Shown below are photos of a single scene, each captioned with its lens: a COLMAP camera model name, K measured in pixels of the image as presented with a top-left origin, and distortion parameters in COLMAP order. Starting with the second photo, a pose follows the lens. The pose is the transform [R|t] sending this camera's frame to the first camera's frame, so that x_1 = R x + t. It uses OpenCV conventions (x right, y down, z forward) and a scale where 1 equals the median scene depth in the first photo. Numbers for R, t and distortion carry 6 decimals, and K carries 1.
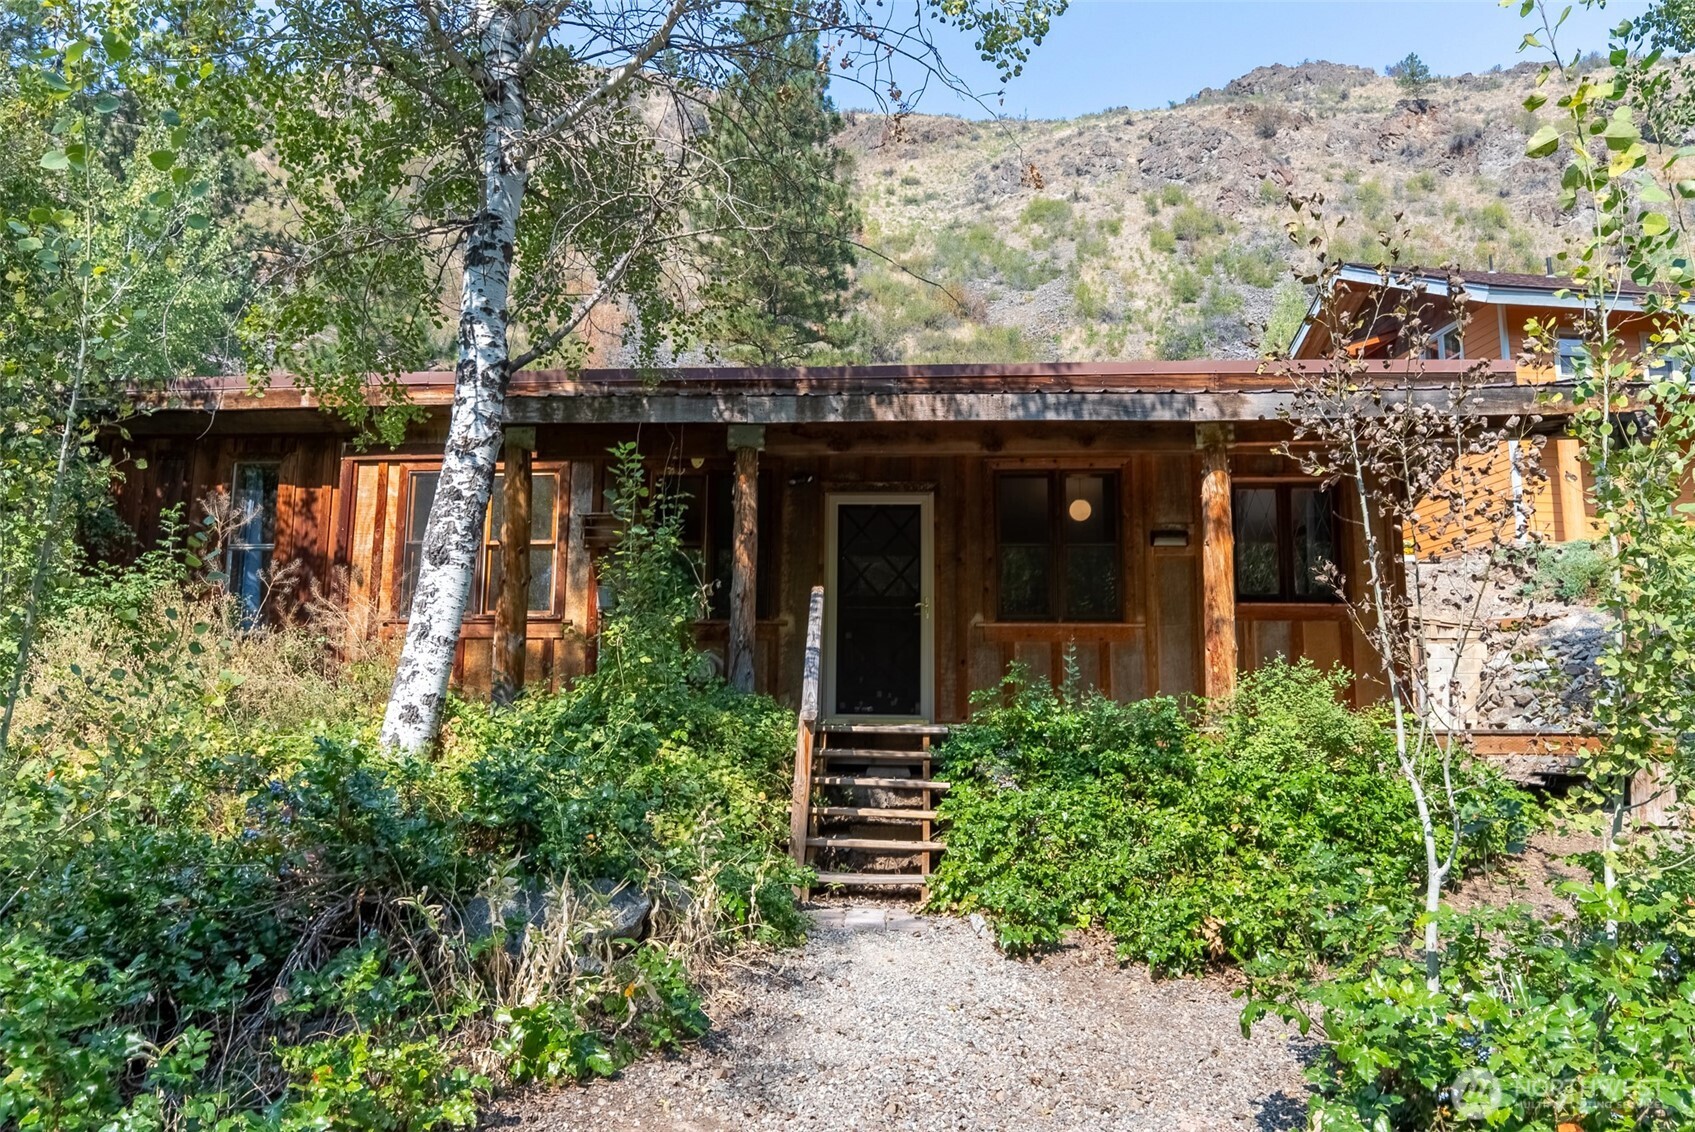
lens RADIAL K [[1186.7, 0, 847.5], [0, 1186.7, 566.0], [0, 0, 1]] dist [-0.008366, -0.004884]
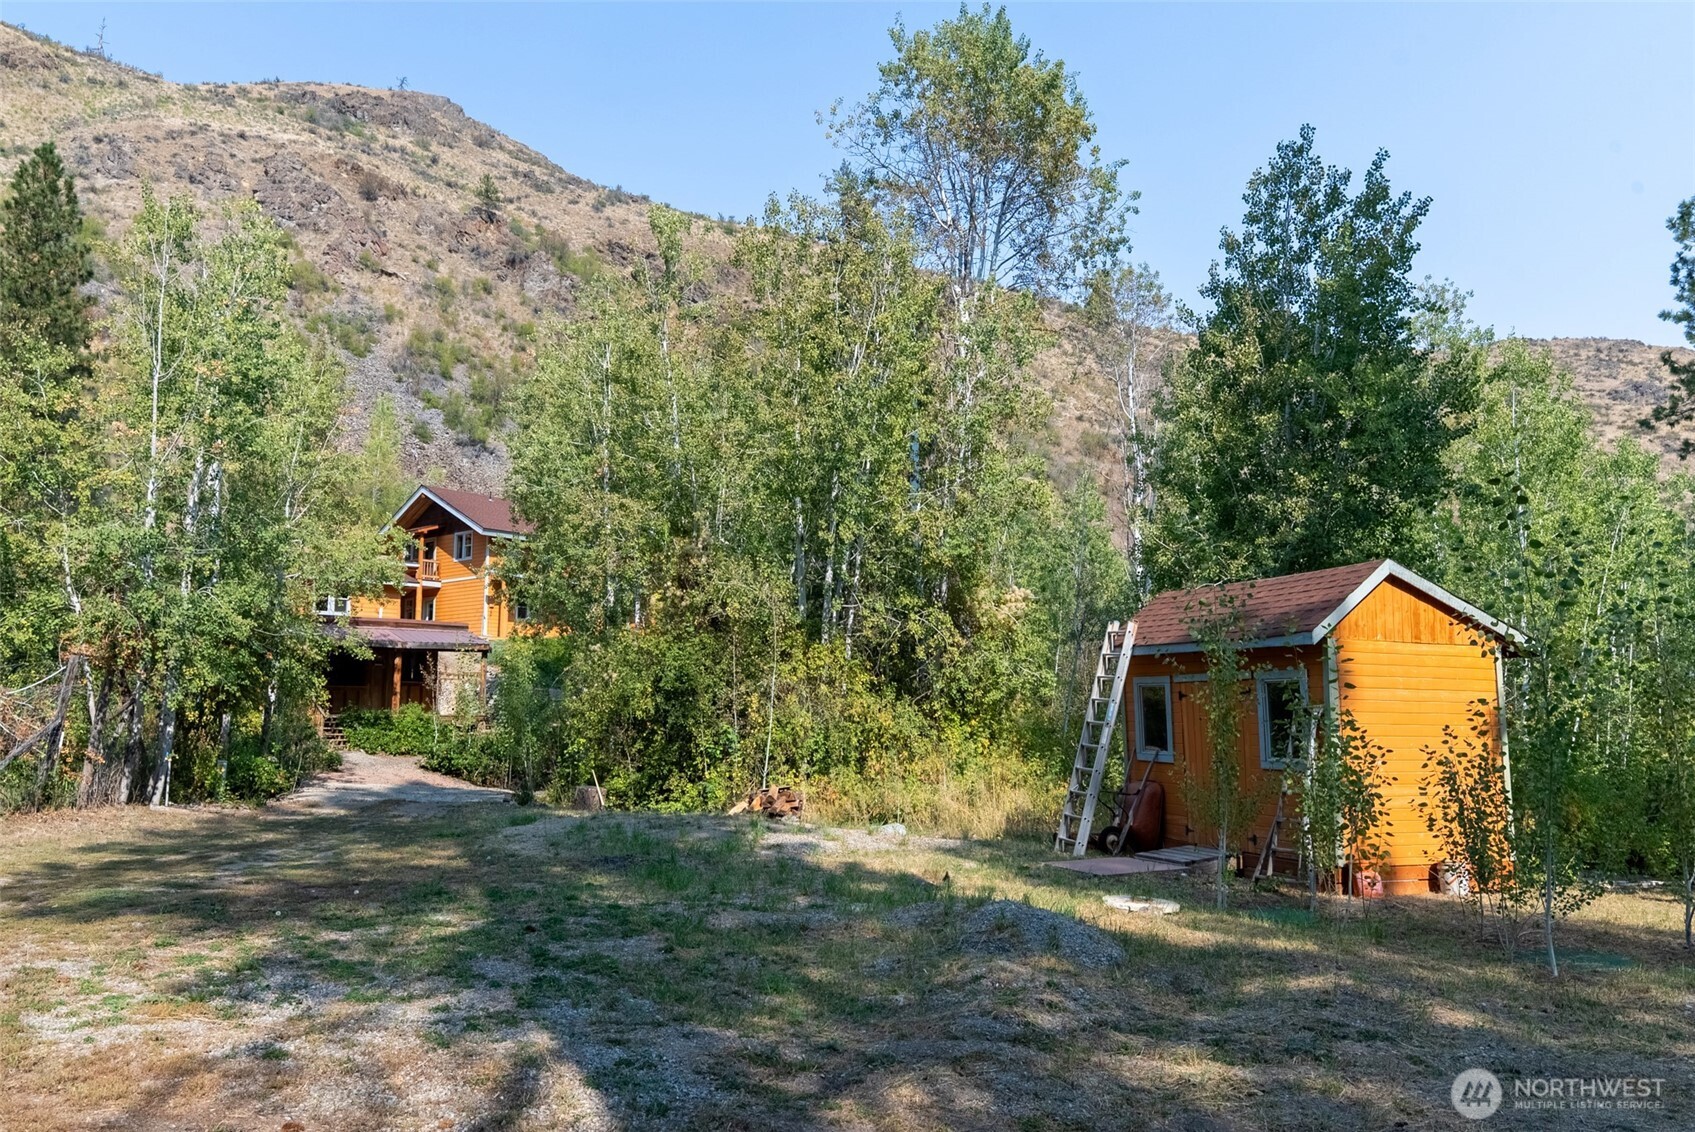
lens RADIAL K [[1186.7, 0, 847.5], [0, 1186.7, 566.0], [0, 0, 1]] dist [-0.008366, -0.004884]
pose [[0.713214, 0.077618, 0.696636, -0.117038], [-0.101784, 0.994784, -0.006631, -0.040956], [-0.693517, -0.066177, 0.717394, -0.242056]]
